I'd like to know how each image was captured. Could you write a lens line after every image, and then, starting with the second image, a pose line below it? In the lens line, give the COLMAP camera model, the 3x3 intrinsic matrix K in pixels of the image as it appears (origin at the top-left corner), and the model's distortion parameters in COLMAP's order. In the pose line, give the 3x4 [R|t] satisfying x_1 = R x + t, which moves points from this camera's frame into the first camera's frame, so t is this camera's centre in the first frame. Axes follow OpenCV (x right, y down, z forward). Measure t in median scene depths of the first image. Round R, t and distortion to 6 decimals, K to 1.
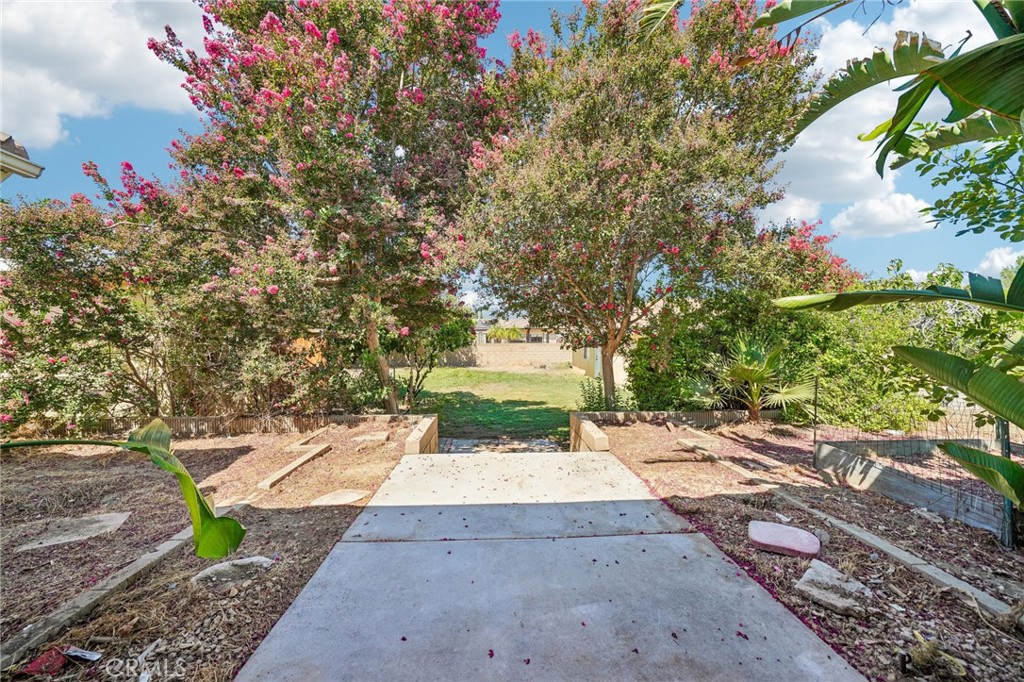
lens RADIAL K [[372.6, 0, 512.4], [0, 372.6, 336.9], [0, 0, 1]] dist [0.000550, -0.000010]
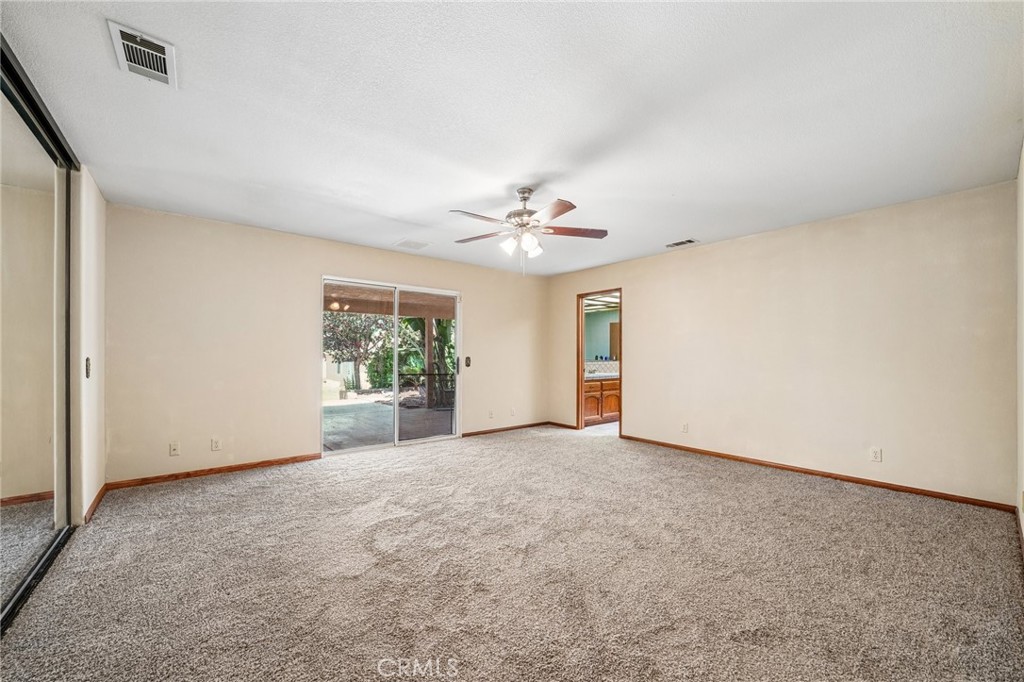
lens RADIAL K [[372.6, 0, 514.1], [0, 372.6, 343.8], [0, 0, 1]] dist [0.000550, -0.000010]
pose [[0.800119, 0.005776, 0.599813, -0.304585], [0.008859, 0.999731, -0.021444, -0.019069], [-0.599776, 0.022471, 0.799853, -1.249315]]
